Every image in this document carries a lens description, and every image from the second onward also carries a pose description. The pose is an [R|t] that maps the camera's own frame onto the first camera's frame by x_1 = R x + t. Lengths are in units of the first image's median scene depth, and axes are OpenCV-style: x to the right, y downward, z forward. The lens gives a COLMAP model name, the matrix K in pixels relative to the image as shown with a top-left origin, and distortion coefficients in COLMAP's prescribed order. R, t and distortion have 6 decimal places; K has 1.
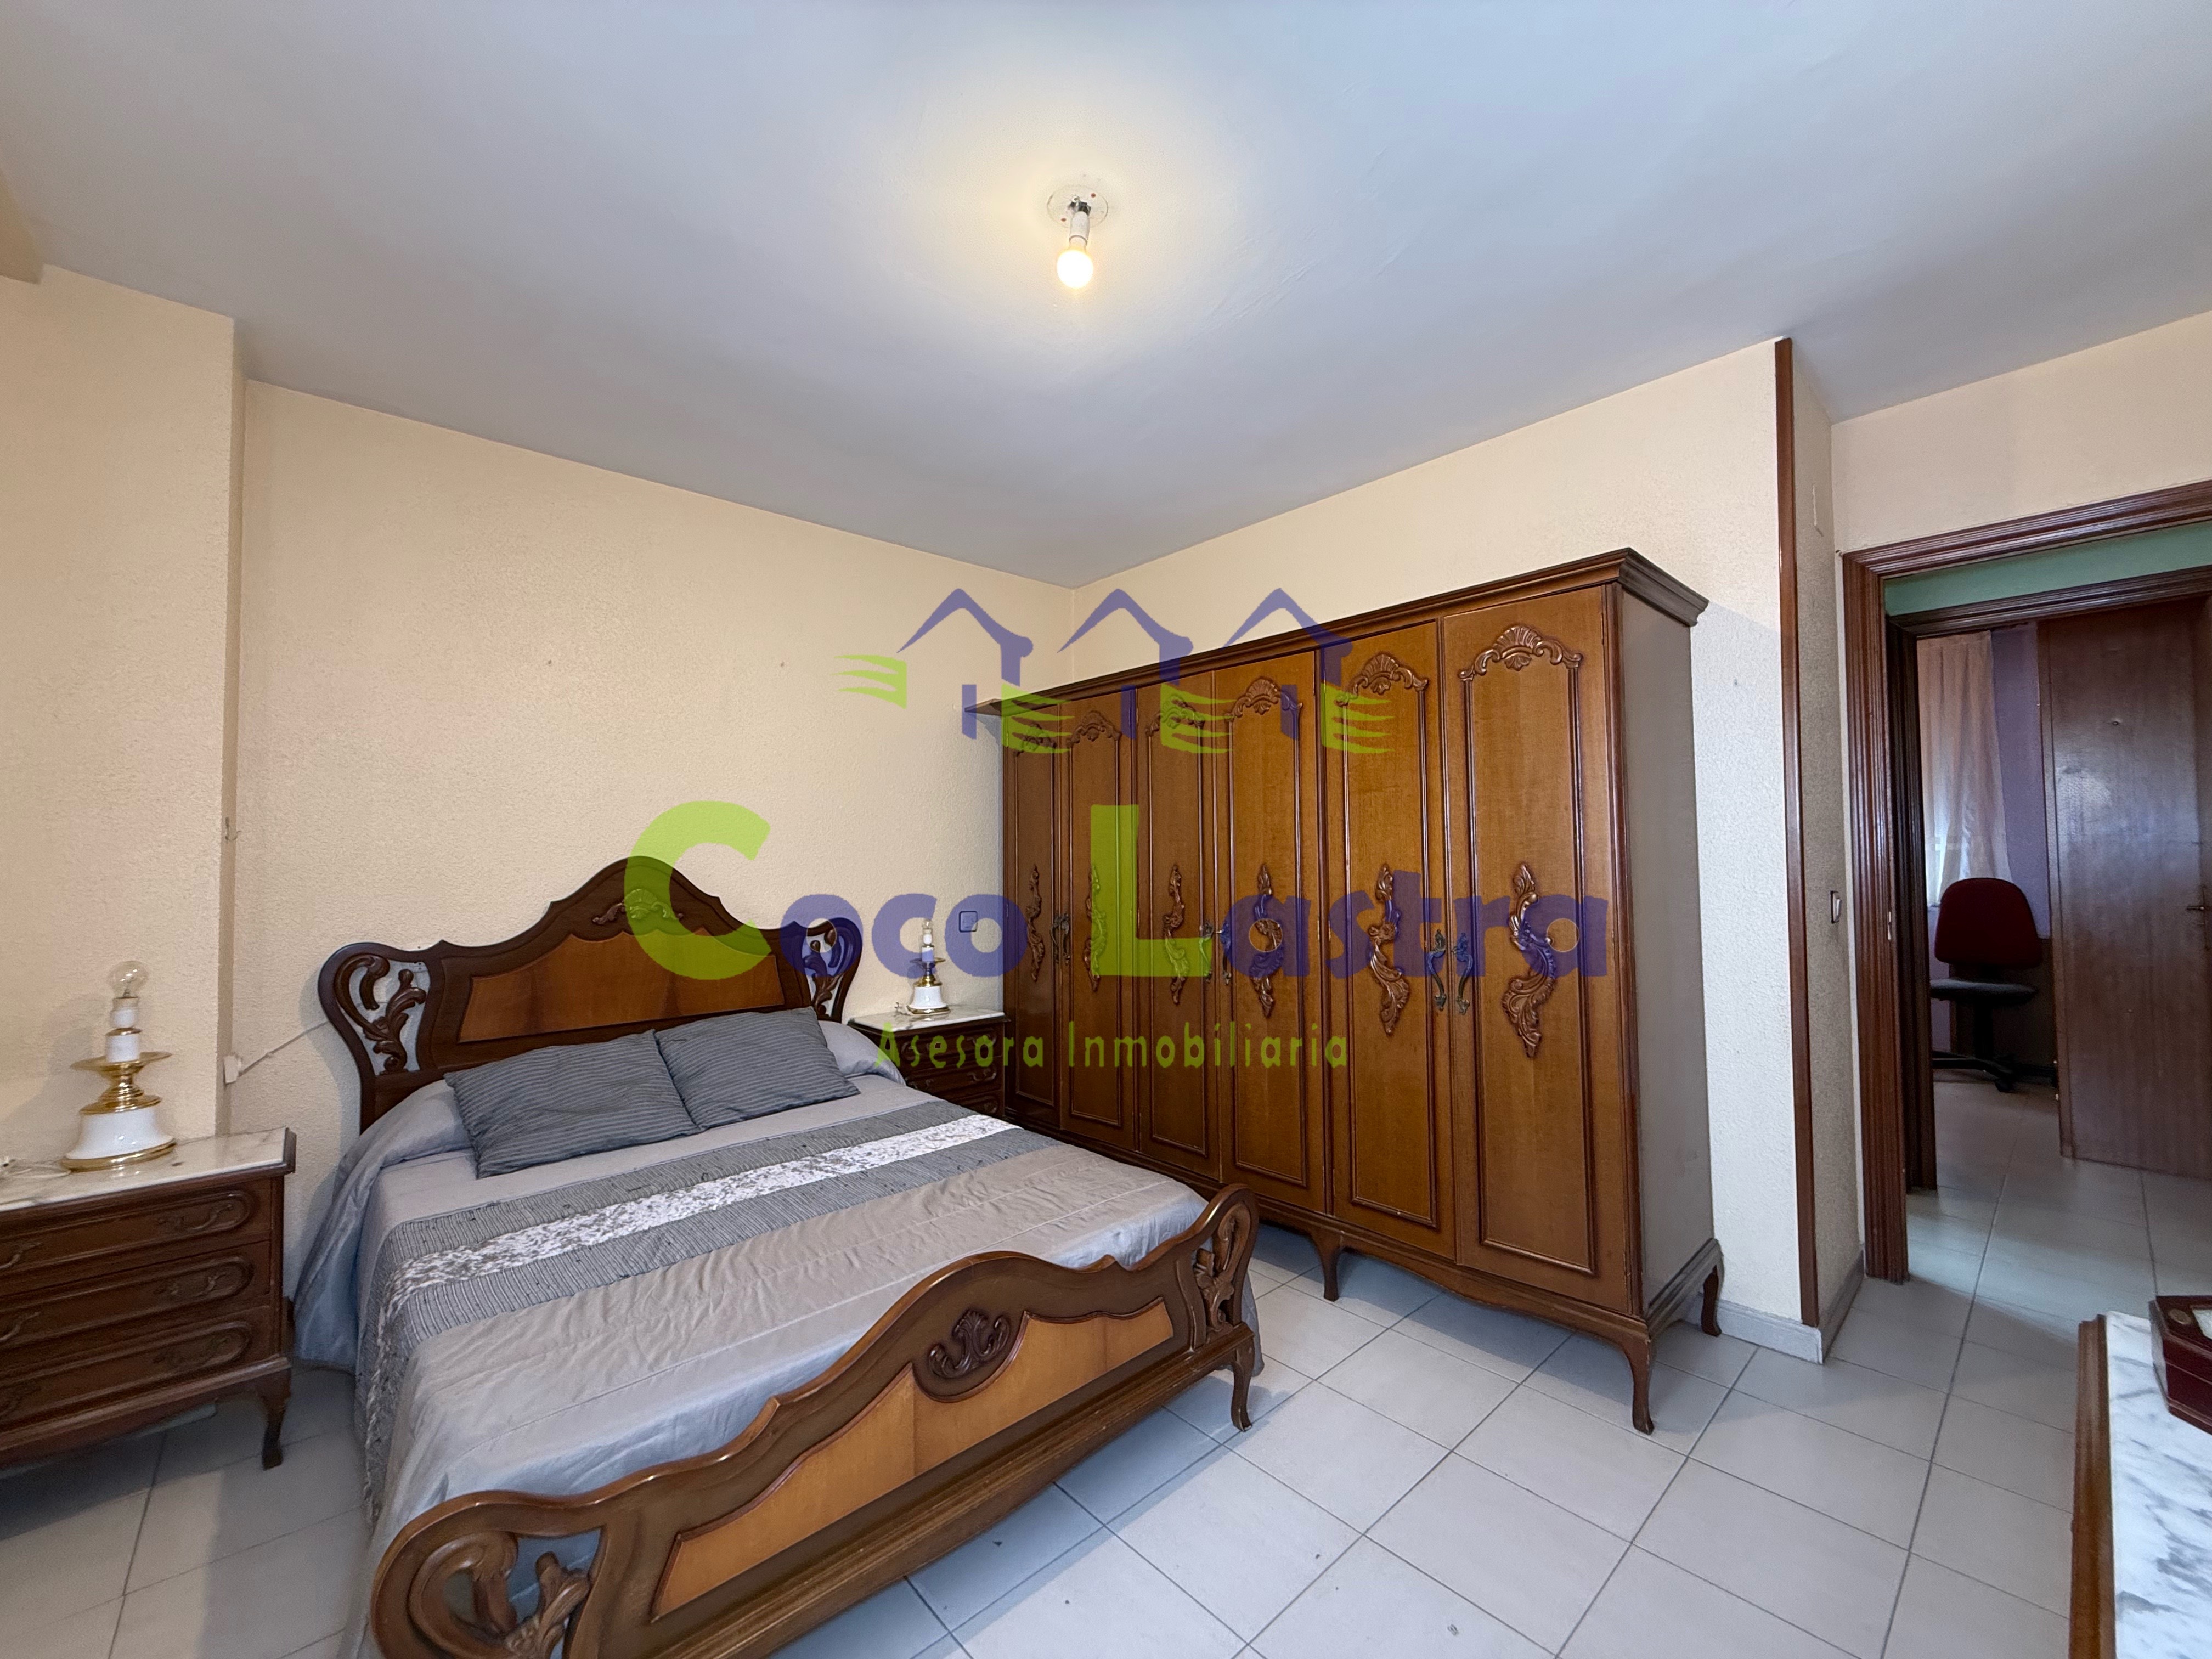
lens RADIAL K [[874.4, 0, 1094.1], [0, 874.4, 833.9], [0, 0, 1]] dist [-0.001625, 0.000173]
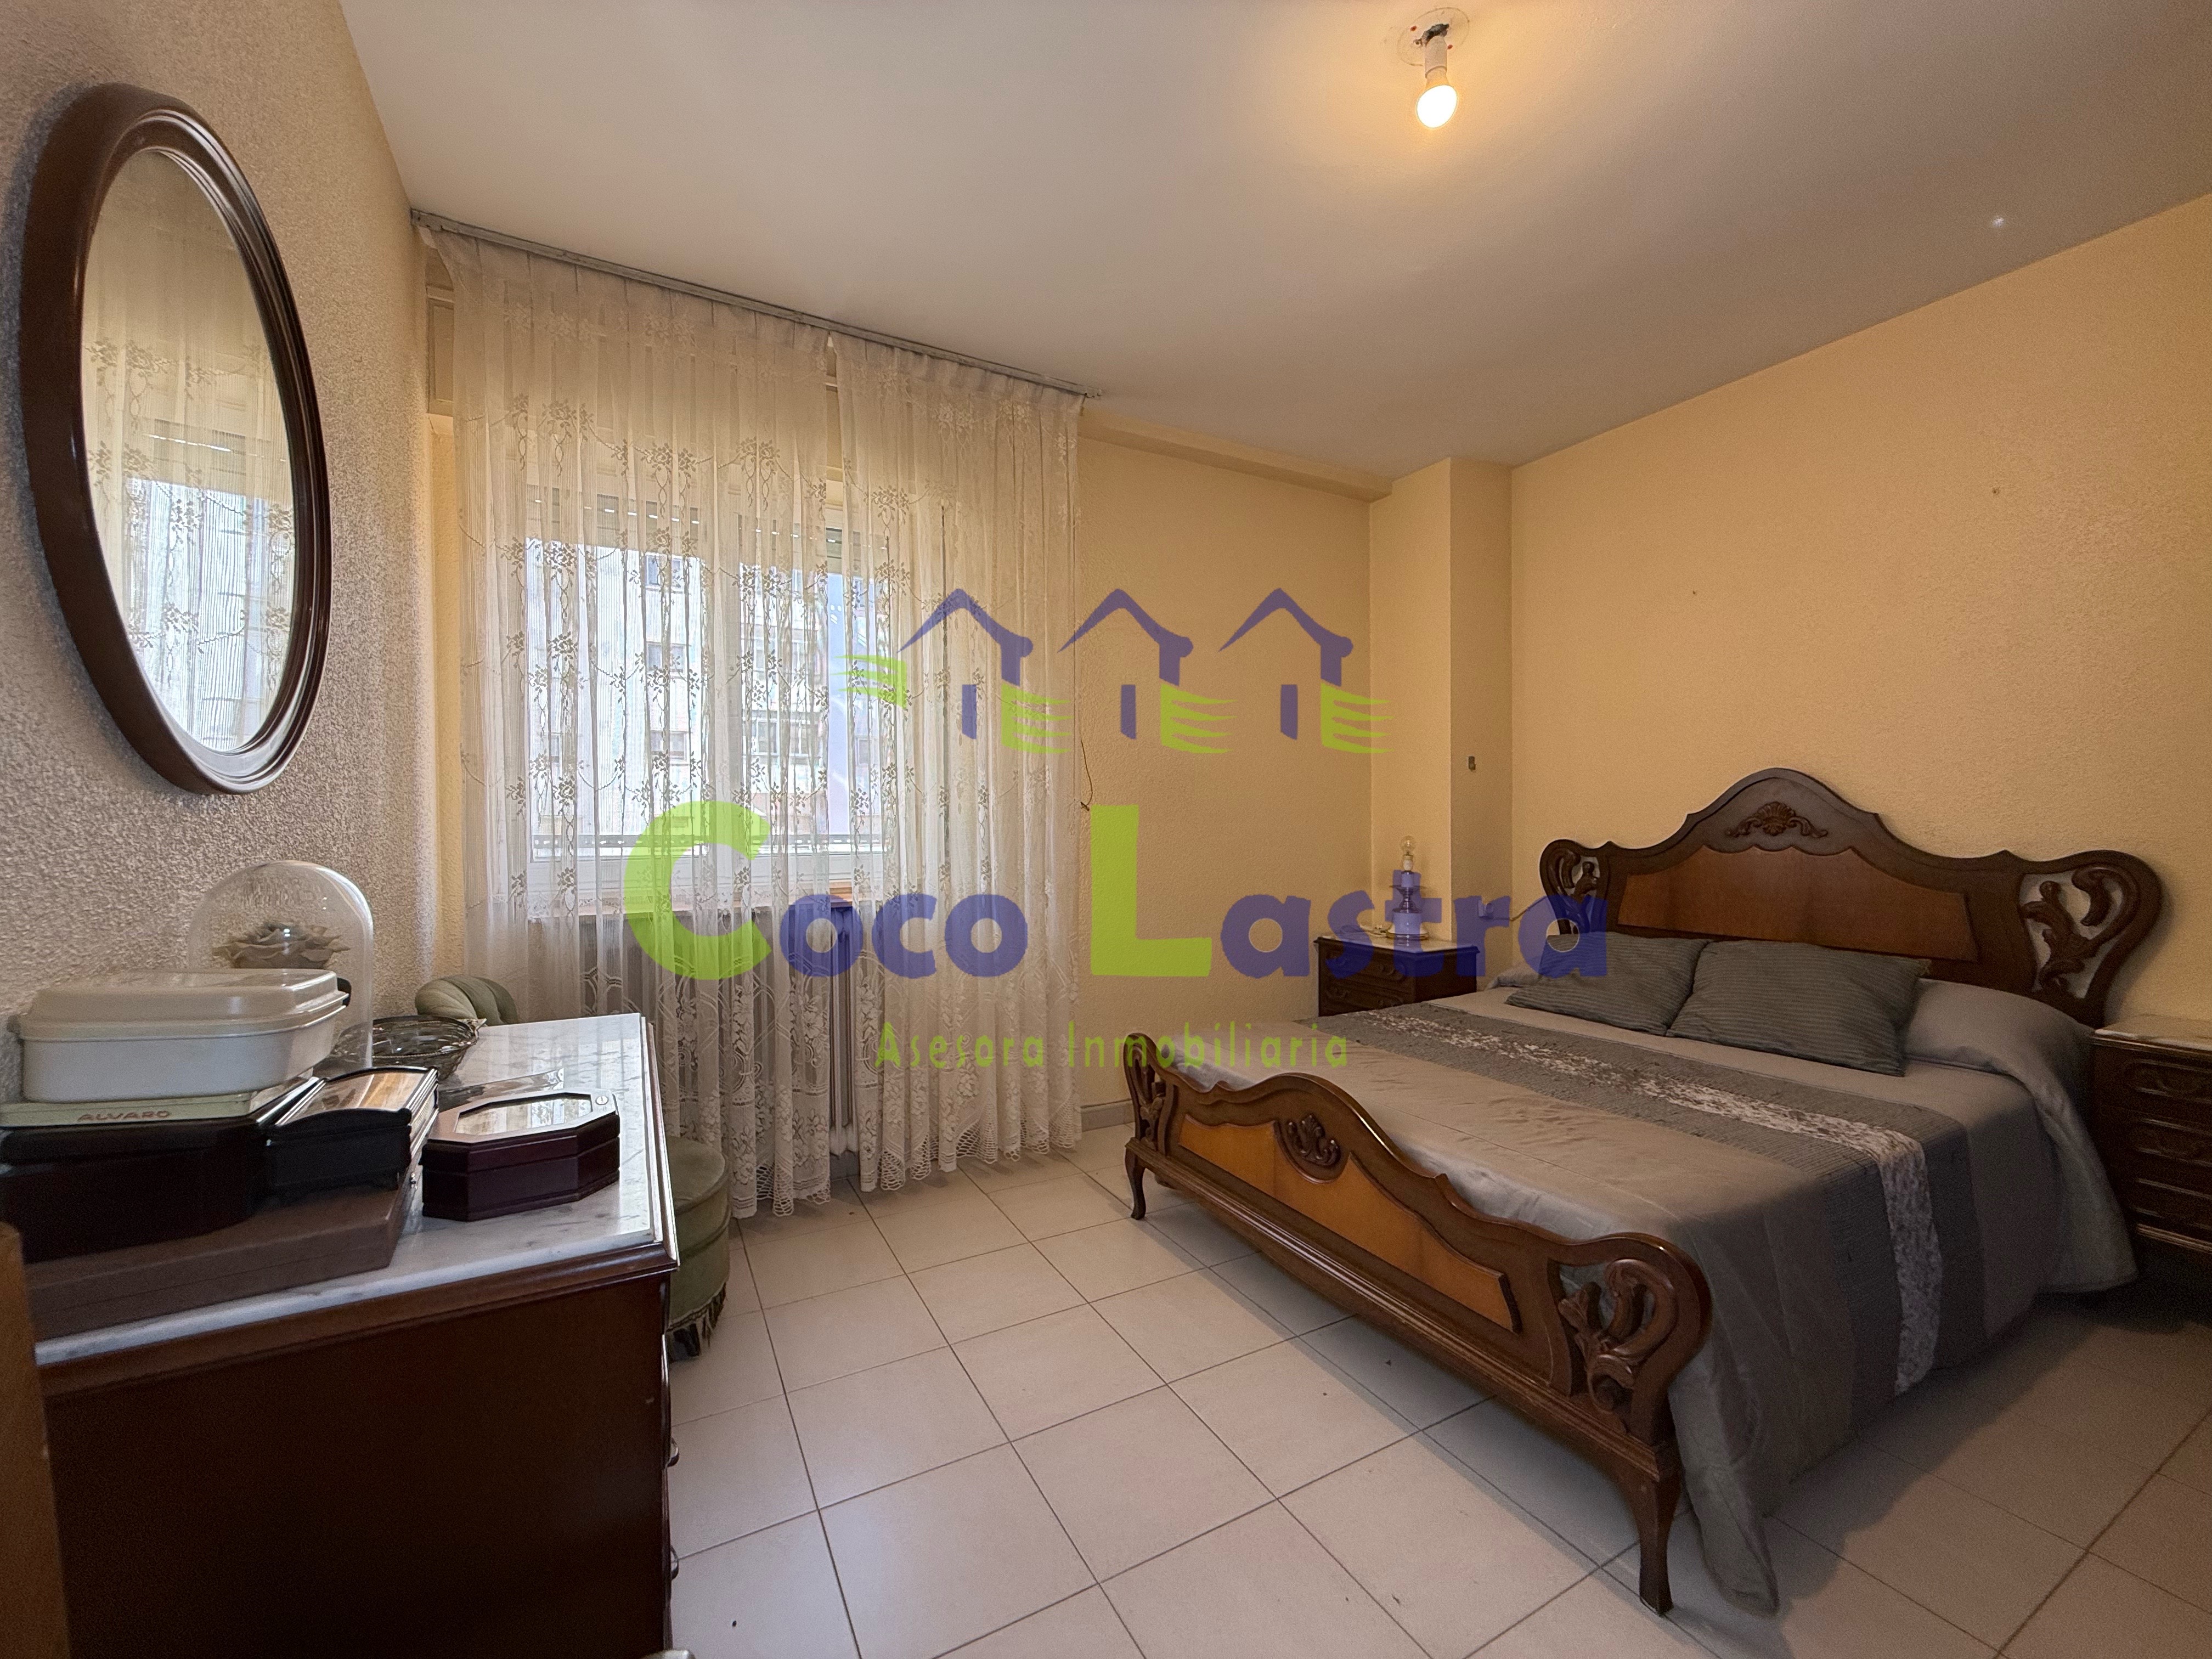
lens RADIAL K [[874.4, 0, 1094.1], [0, 874.4, 833.9], [0, 0, 1]] dist [-0.001625, 0.000173]
pose [[-0.229468, 0.033877, -0.972726, 0.670598], [0.041538, 0.998824, 0.024987, 0.048885], [0.972429, -0.034671, -0.230606, 0.575328]]
